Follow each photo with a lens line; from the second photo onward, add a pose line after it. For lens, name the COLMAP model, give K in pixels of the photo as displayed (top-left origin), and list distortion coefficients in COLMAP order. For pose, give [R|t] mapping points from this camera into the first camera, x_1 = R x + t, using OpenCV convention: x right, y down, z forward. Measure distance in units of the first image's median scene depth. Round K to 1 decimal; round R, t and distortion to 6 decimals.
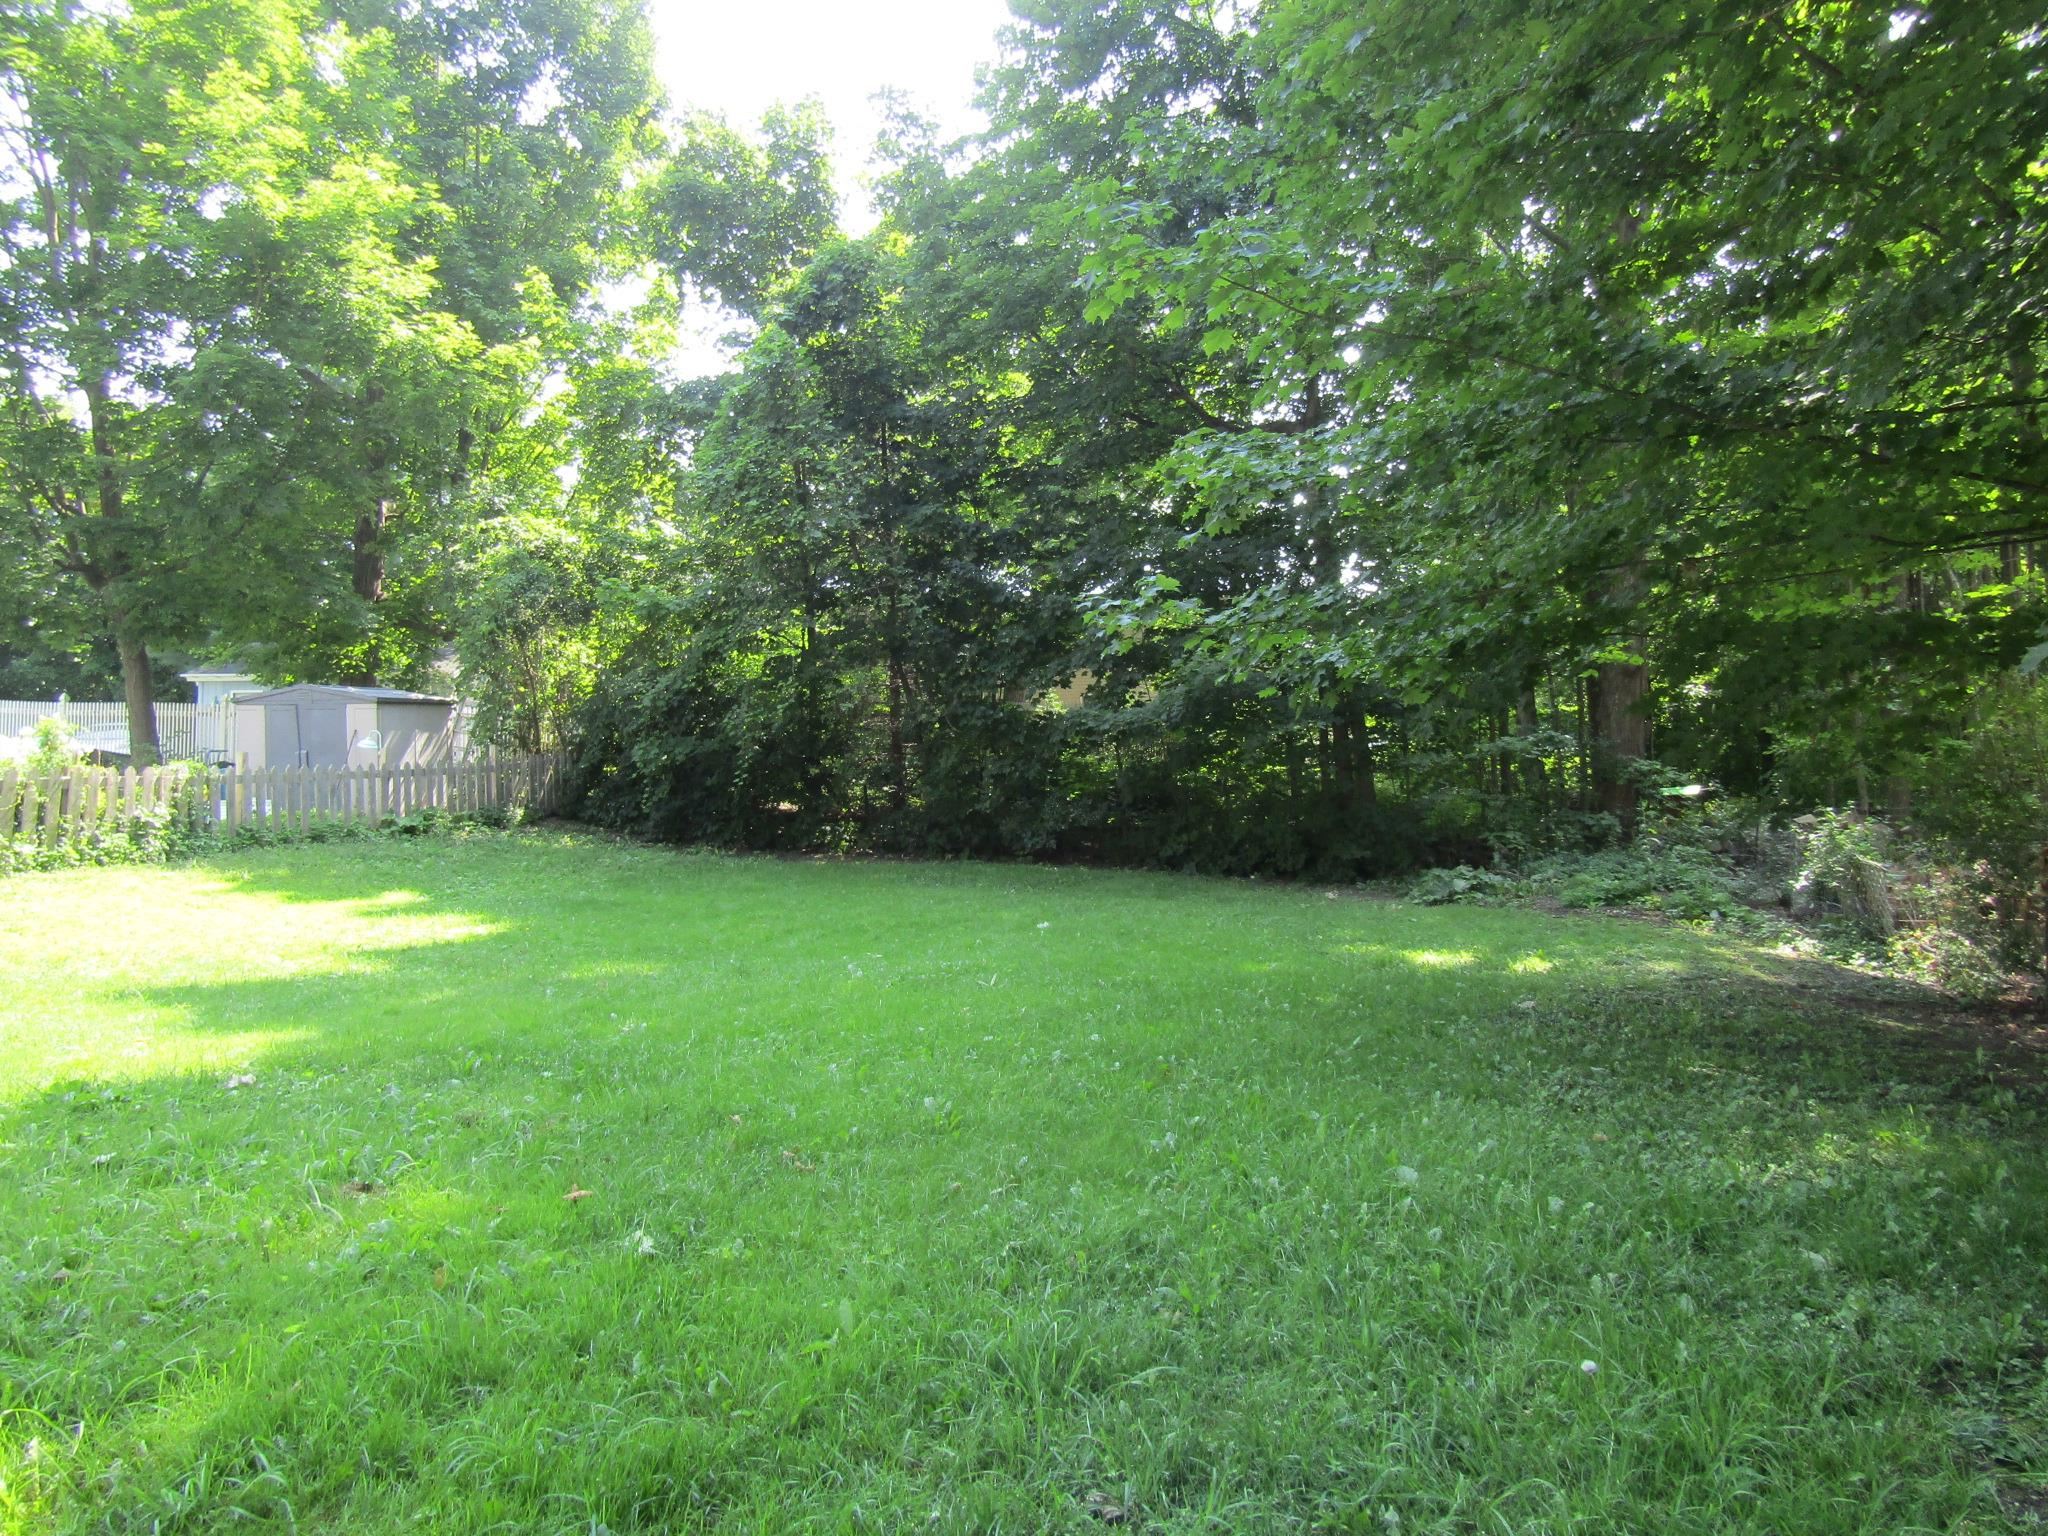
lens RADIAL K [[1457.3, 0, 1024.0], [0, 1457.3, 768.0], [0, 0, 1]] dist [-0.004103, -0.002713]
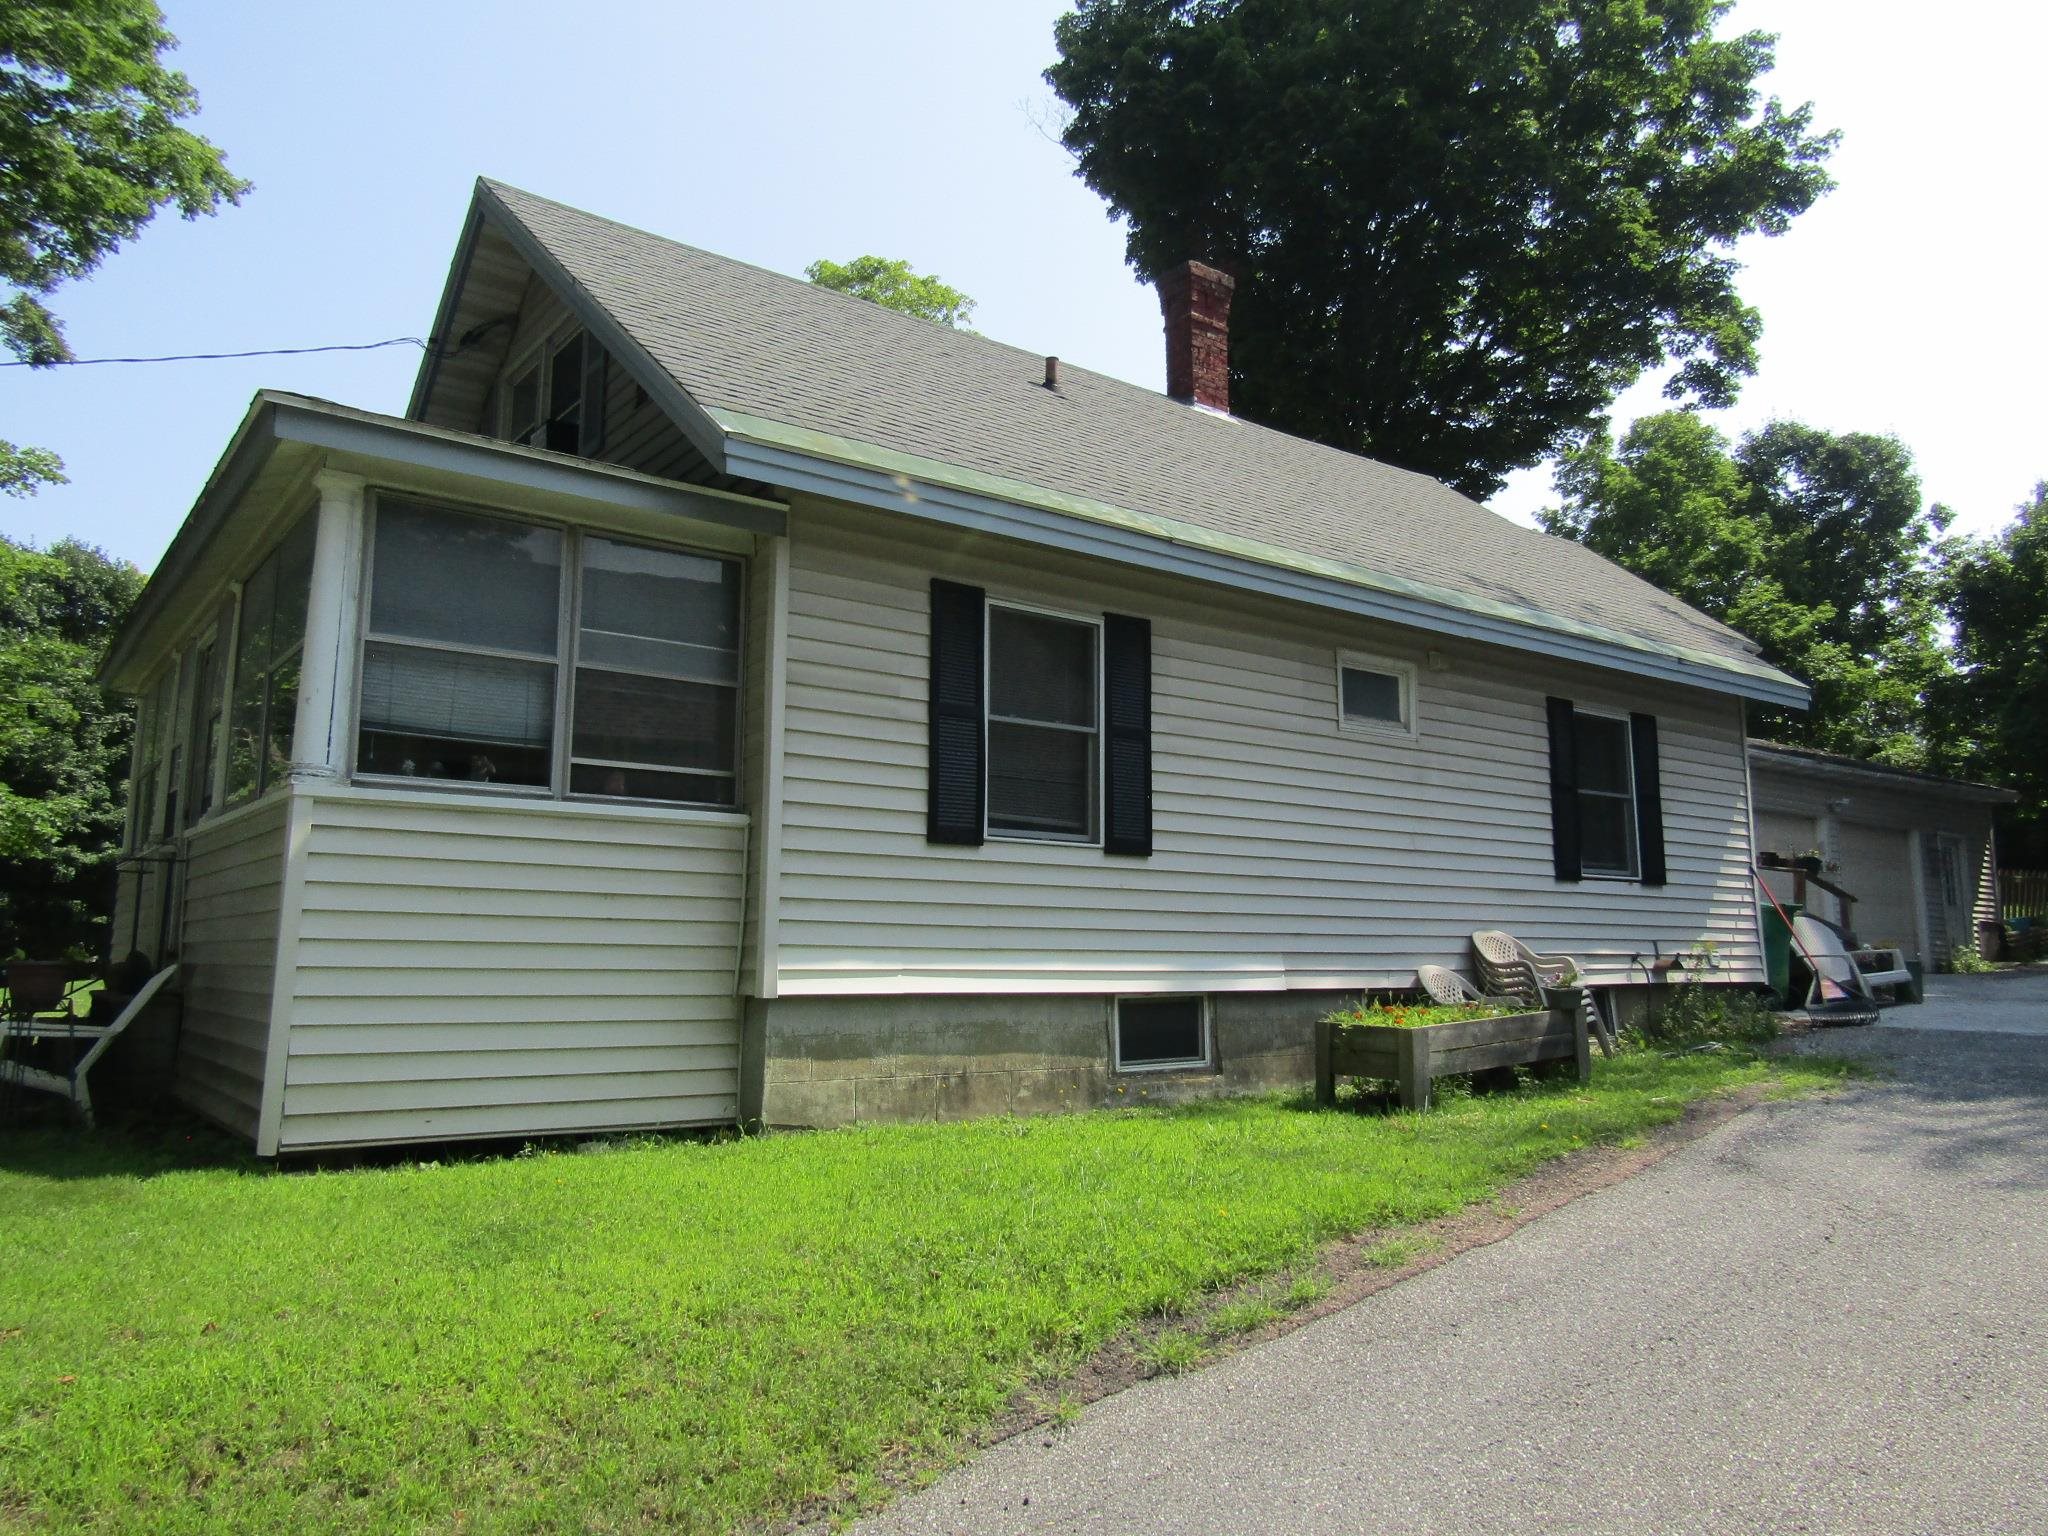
lens RADIAL K [[1457.3, 0, 1024.0], [0, 1457.3, 768.0], [0, 0, 1]] dist [-0.004103, -0.002713]
pose [[0.769048, -0.086807, -0.633269, 0.023675], [0.032807, 0.994790, -0.096523, 0.018649], [0.638349, 0.053455, 0.767889, -1.504306]]
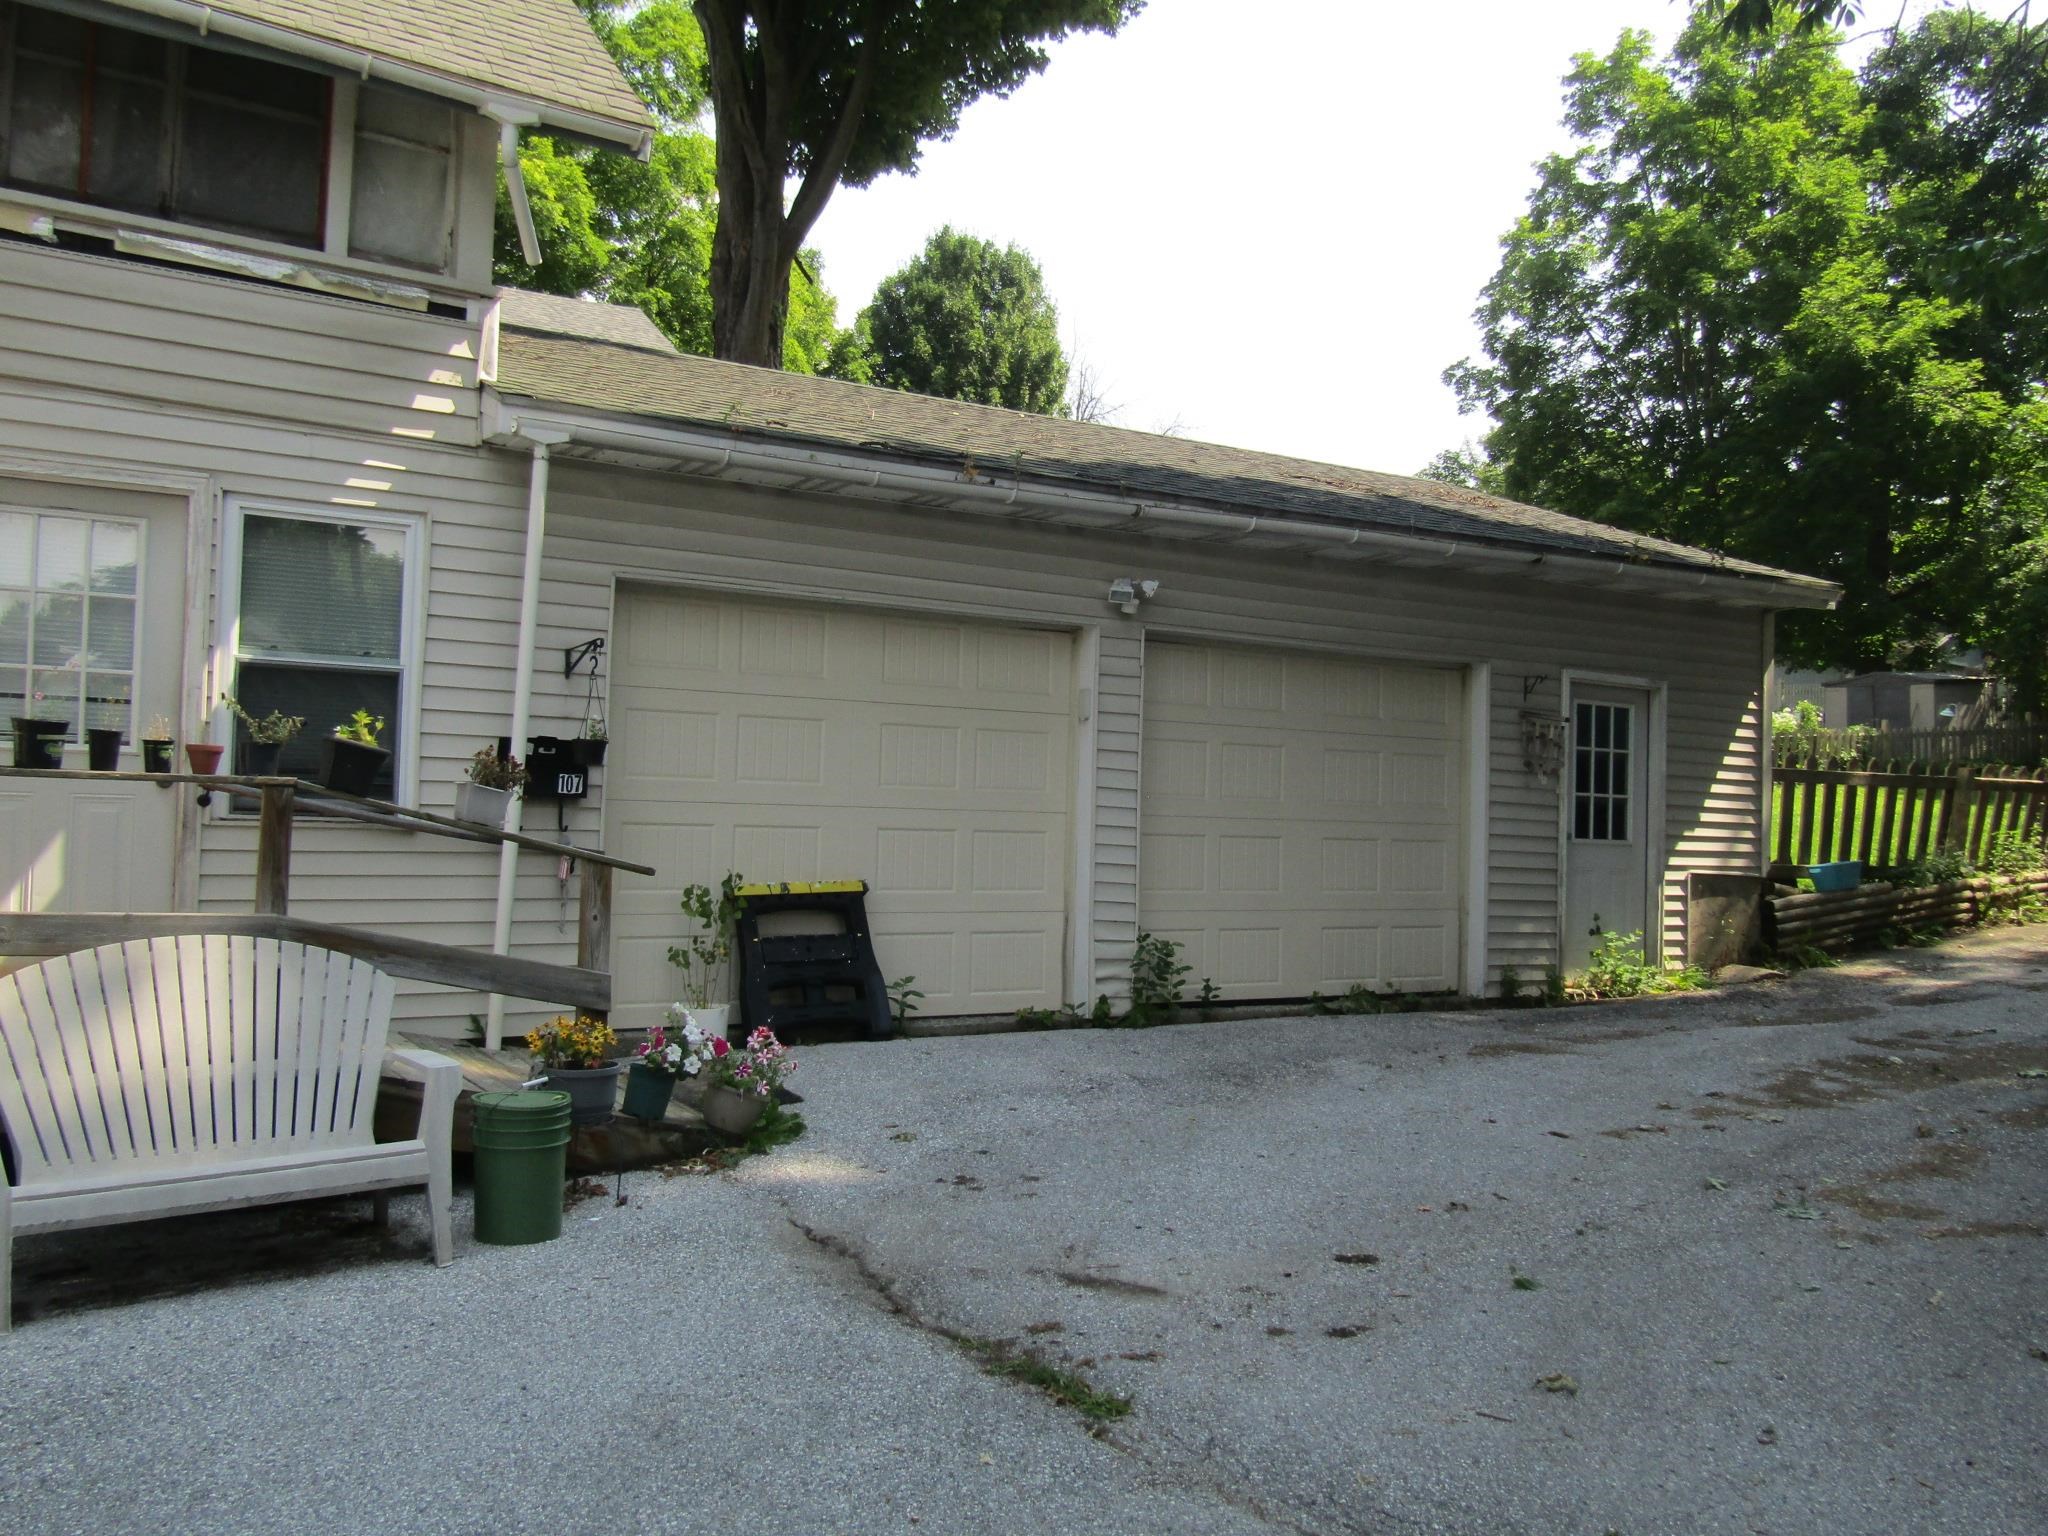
lens RADIAL K [[1766.8, 0, 1024.0], [0, 1766.8, 768.0], [0, 0, 1]] dist [0.003310, 0.005766]
pose [[0.714247, 0.003076, -0.699887, 0.119474], [0.008572, 0.999877, 0.013143, 0.006607], [0.699841, -0.015386, 0.714133, -0.821469]]
